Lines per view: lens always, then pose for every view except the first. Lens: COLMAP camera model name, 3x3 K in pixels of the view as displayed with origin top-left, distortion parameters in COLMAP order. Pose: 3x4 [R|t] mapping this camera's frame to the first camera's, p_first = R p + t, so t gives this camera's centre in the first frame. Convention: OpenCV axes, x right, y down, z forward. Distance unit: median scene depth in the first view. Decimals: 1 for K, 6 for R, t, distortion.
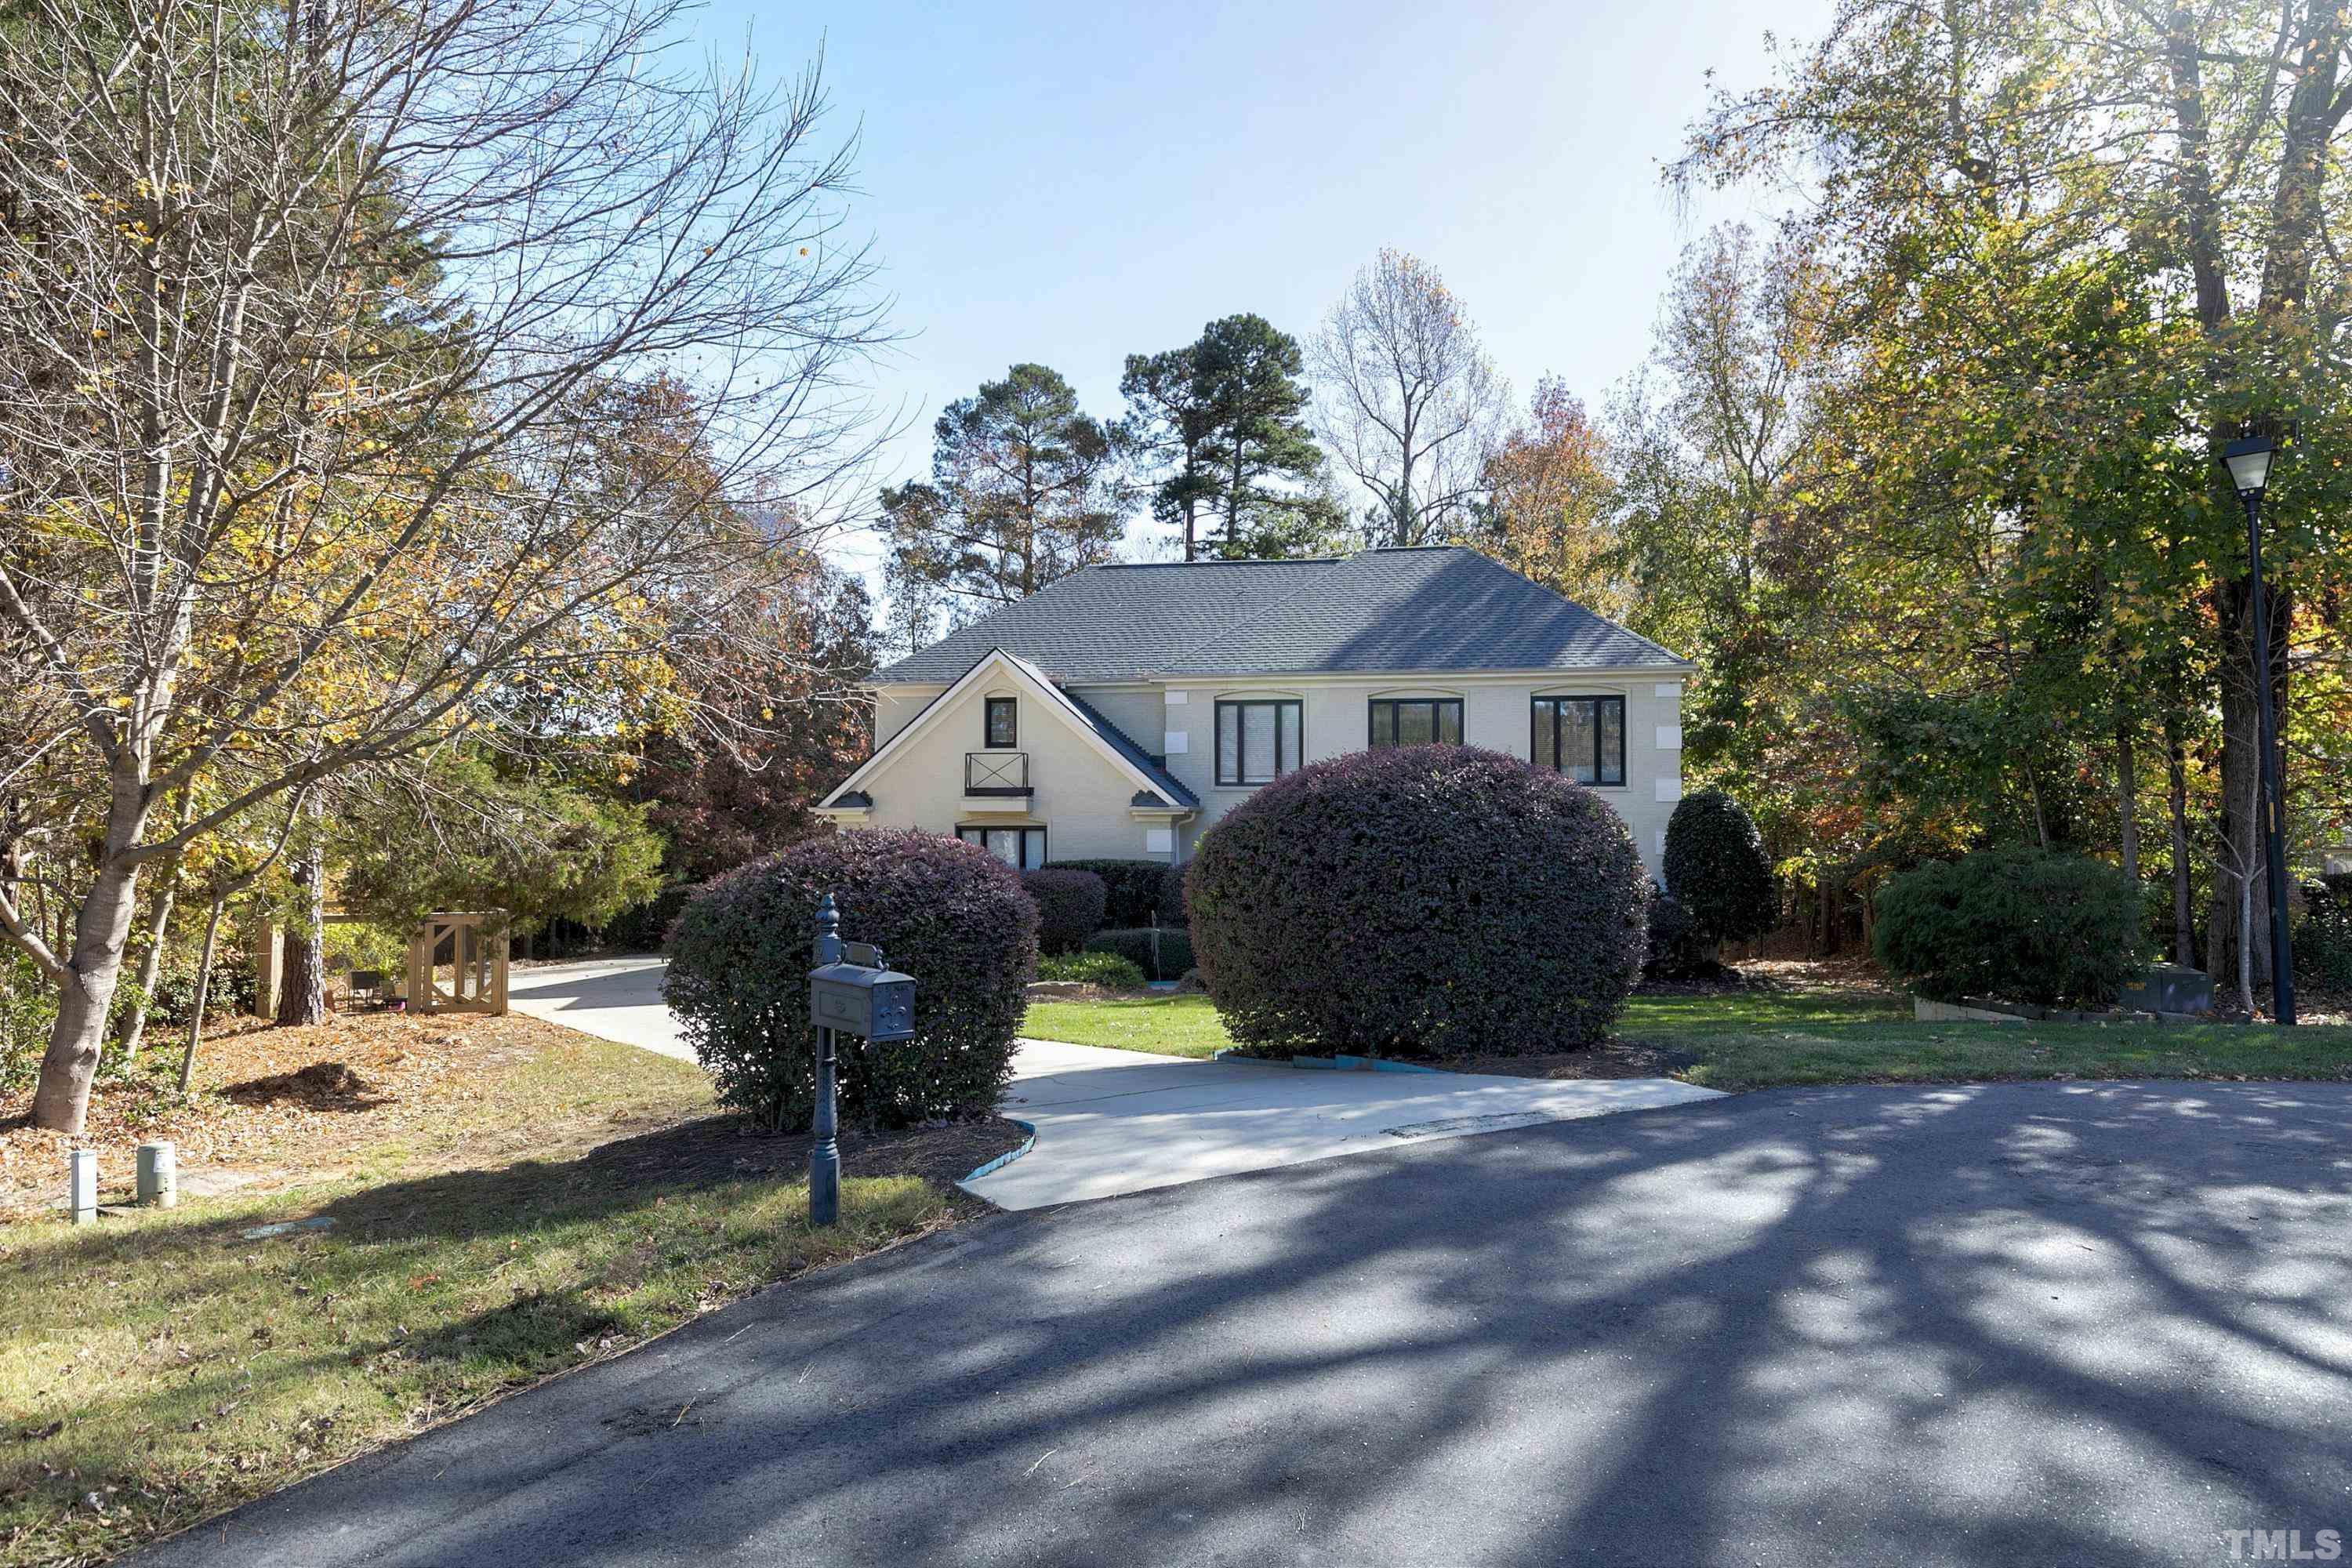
lens RADIAL K [[1444.1, 0, 1176.0], [0, 1444.1, 784.0], [0, 0, 1]] dist [0.005179, 0.001000]
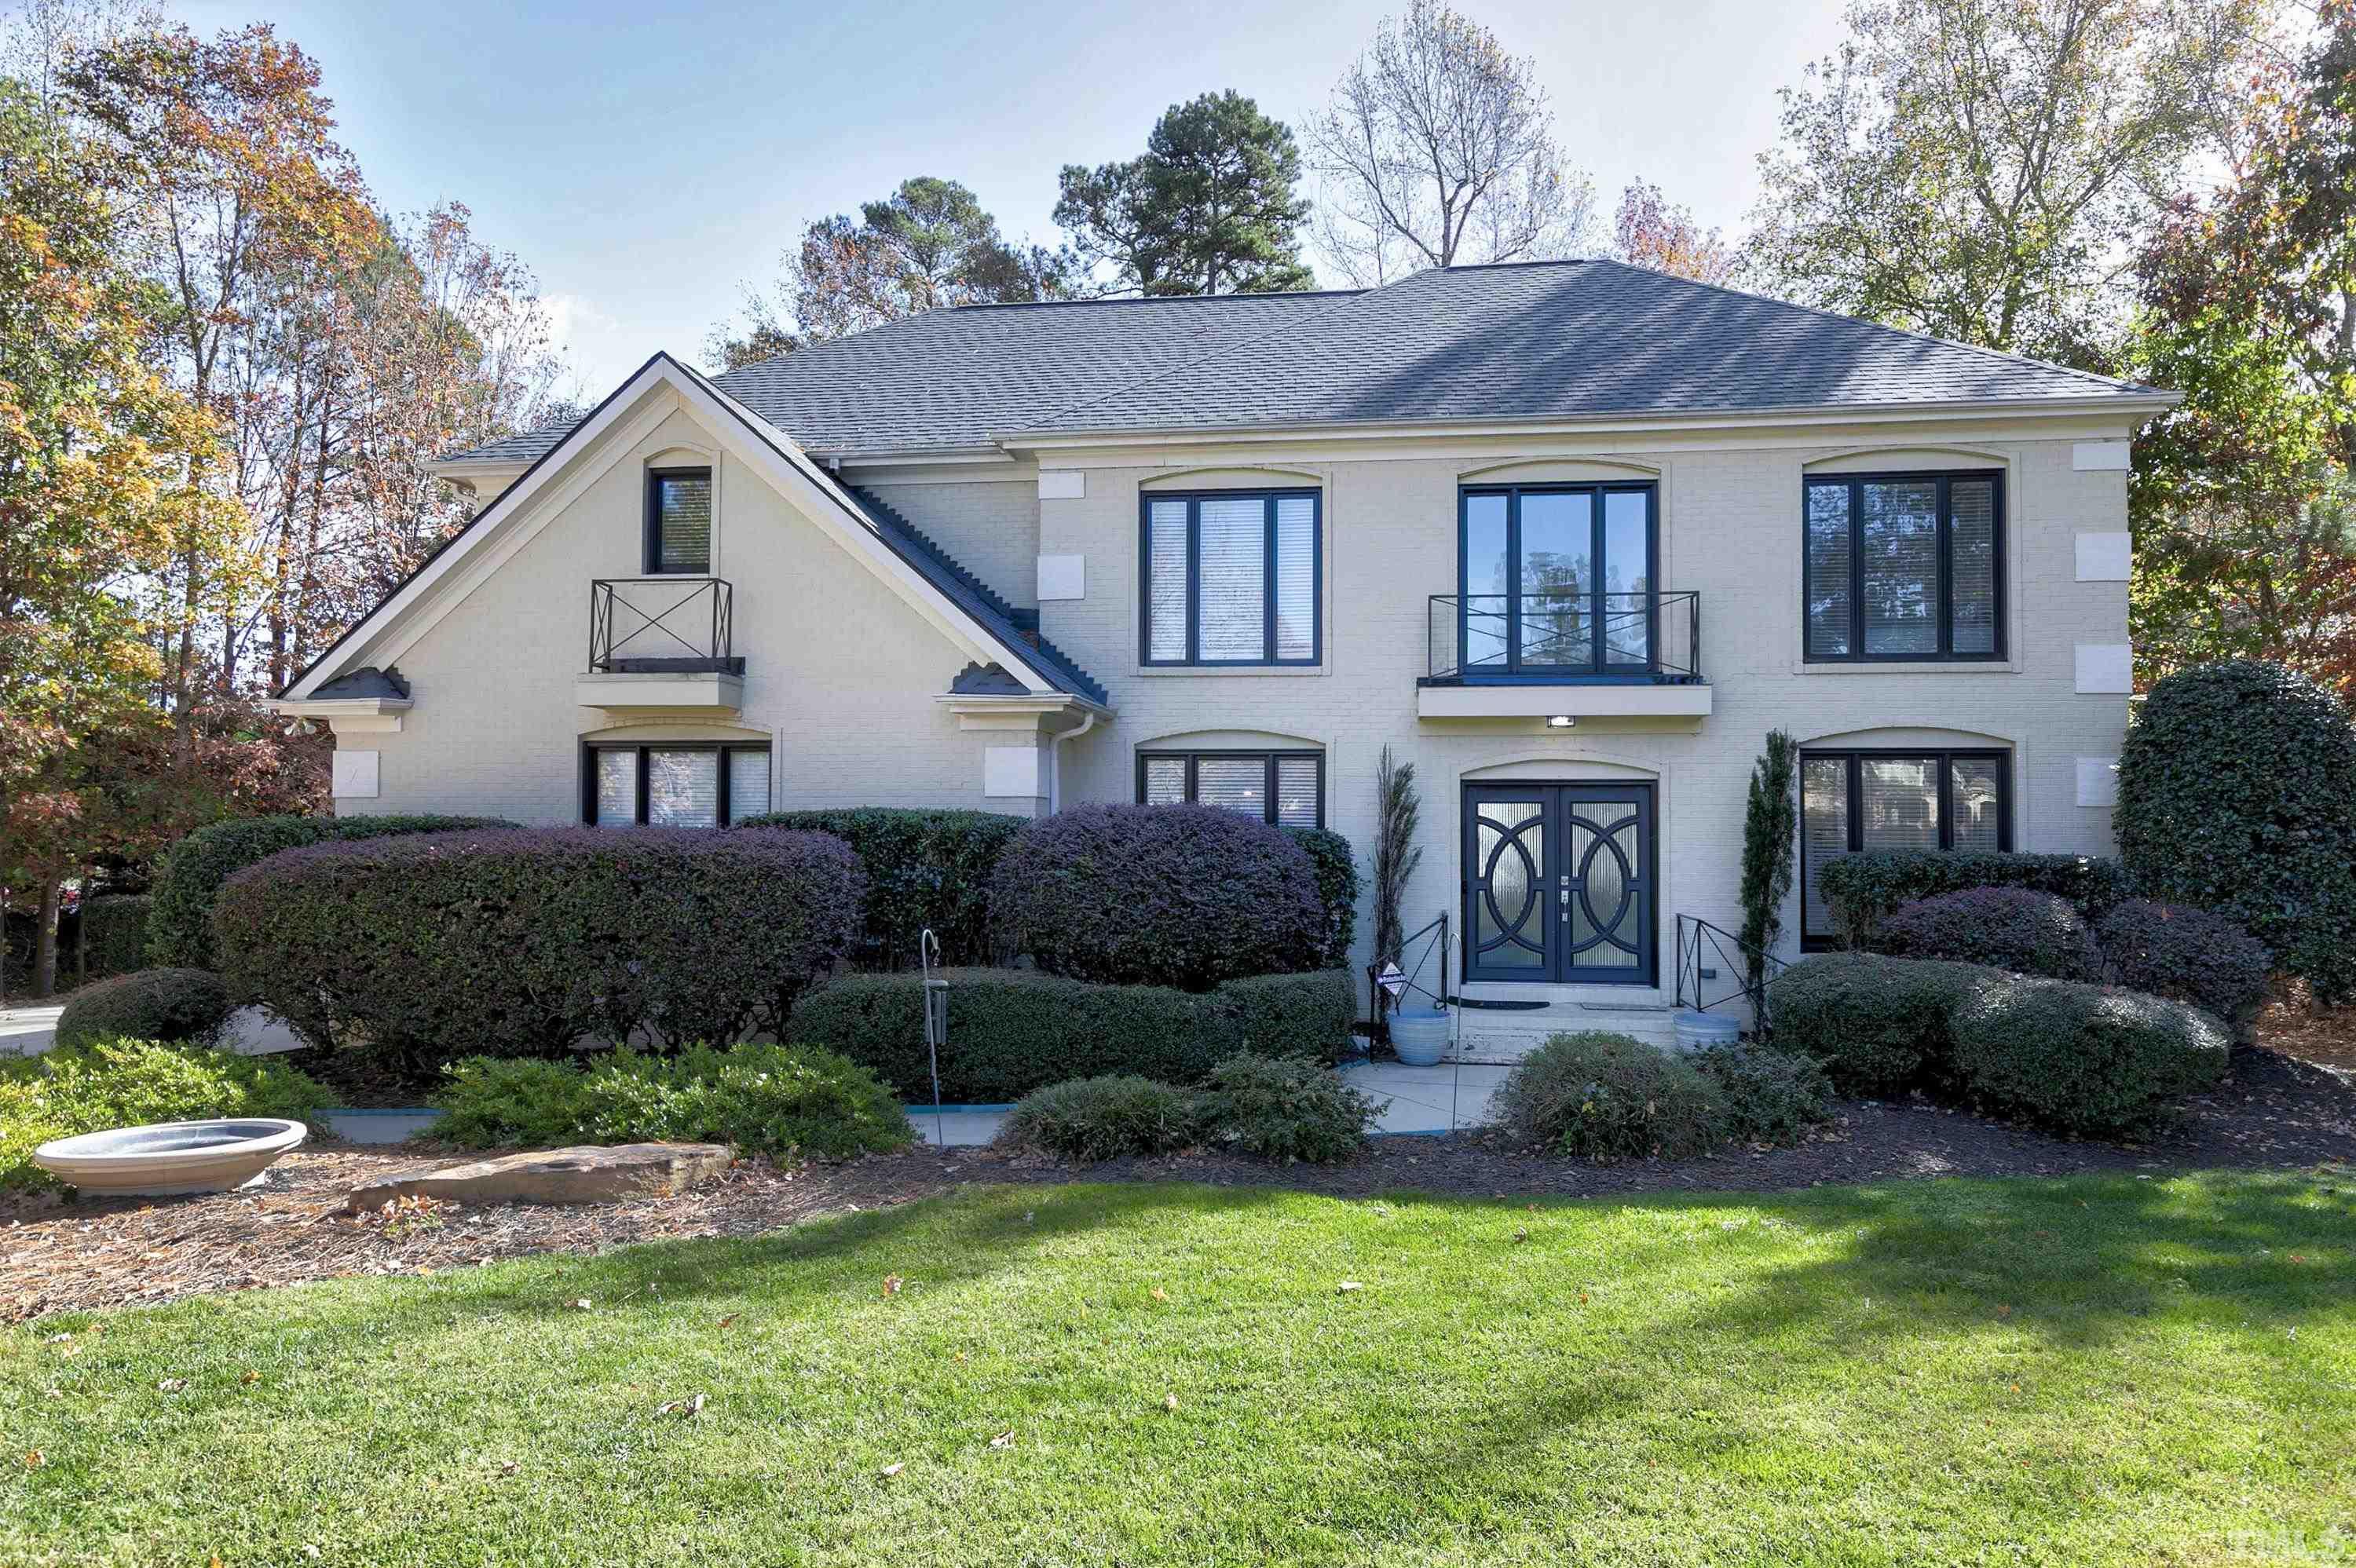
lens RADIAL K [[1424.1, 0, 1178.0], [0, 1424.1, 784.0], [0, 0, 1]] dist [-0.004104, 0.000316]
pose [[0.999925, 0.004042, 0.011601, 0.019918], [-0.003959, 0.999966, -0.007196, 0.025515], [-0.011629, 0.007150, 0.999907, 0.299018]]
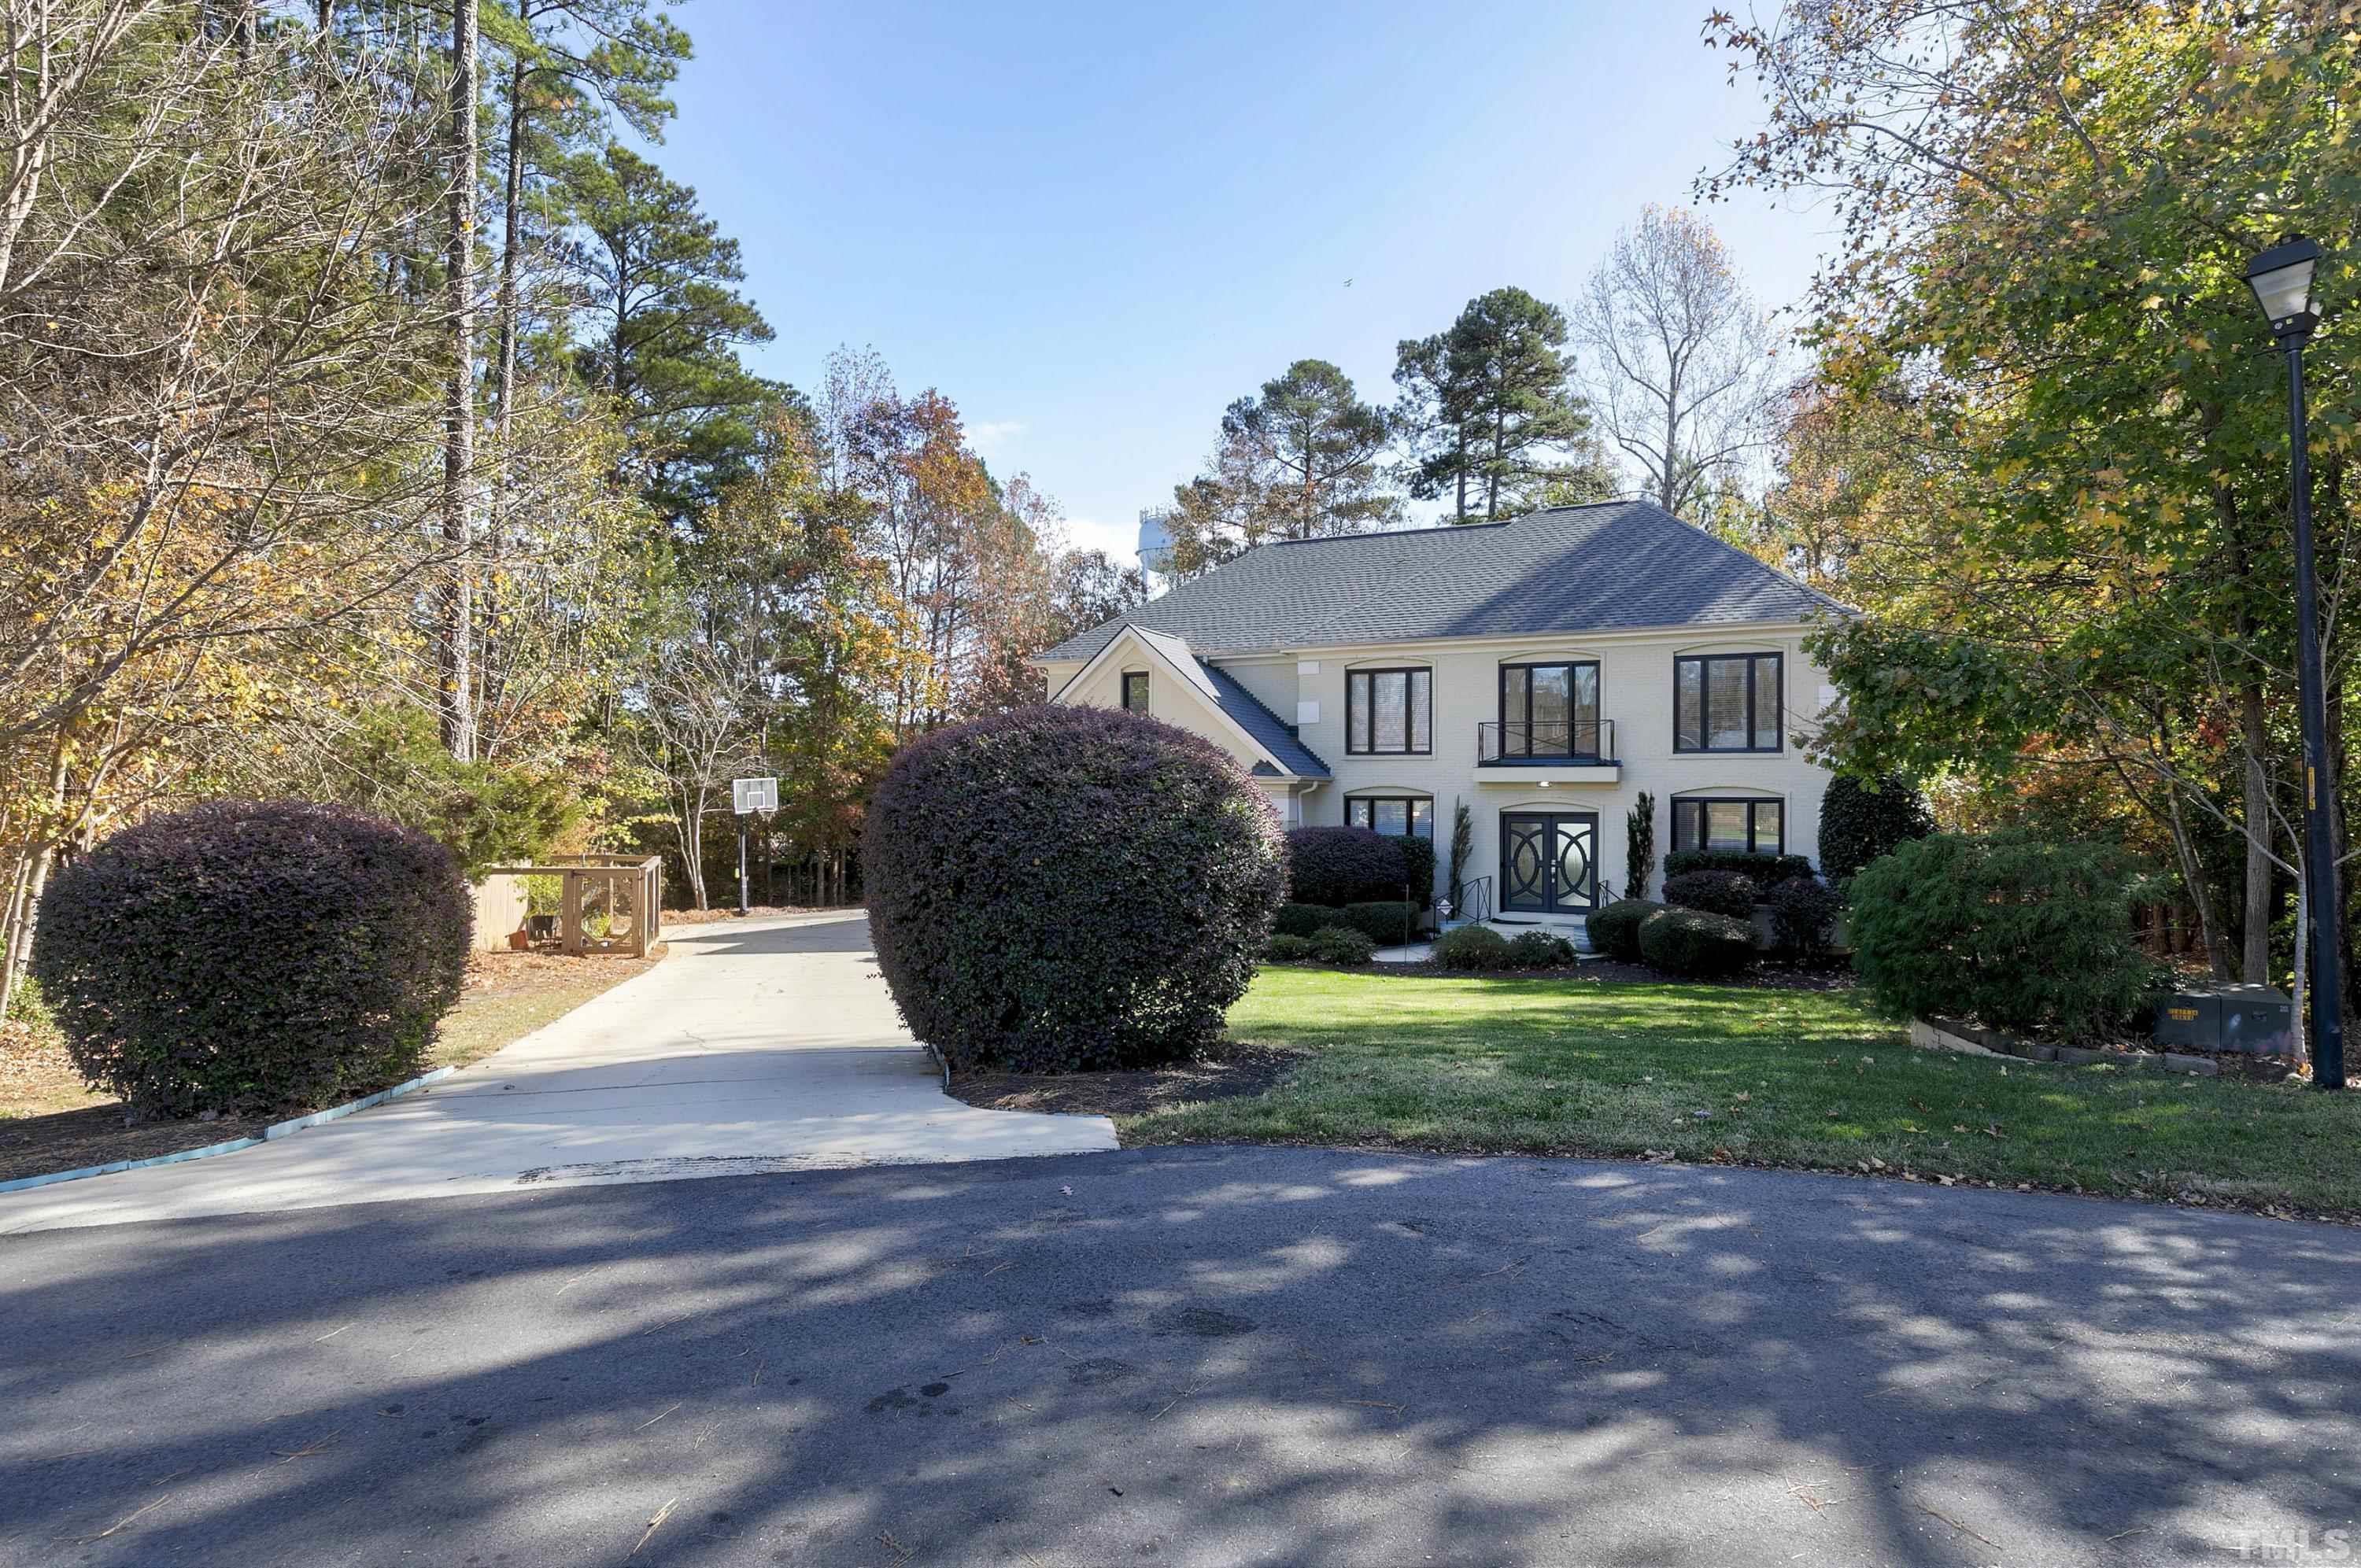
lens RADIAL K [[1292.2, 0, 1182.0], [0, 1292.2, 790.2], [0, 0, 1]] dist [-0.001723, -0.000600]
pose [[0.952657, 0.001613, -0.304043, 0.110086], [0.006625, 0.999638, 0.026062, 0.000964], [0.303975, -0.026842, 0.952302, 0.062730]]
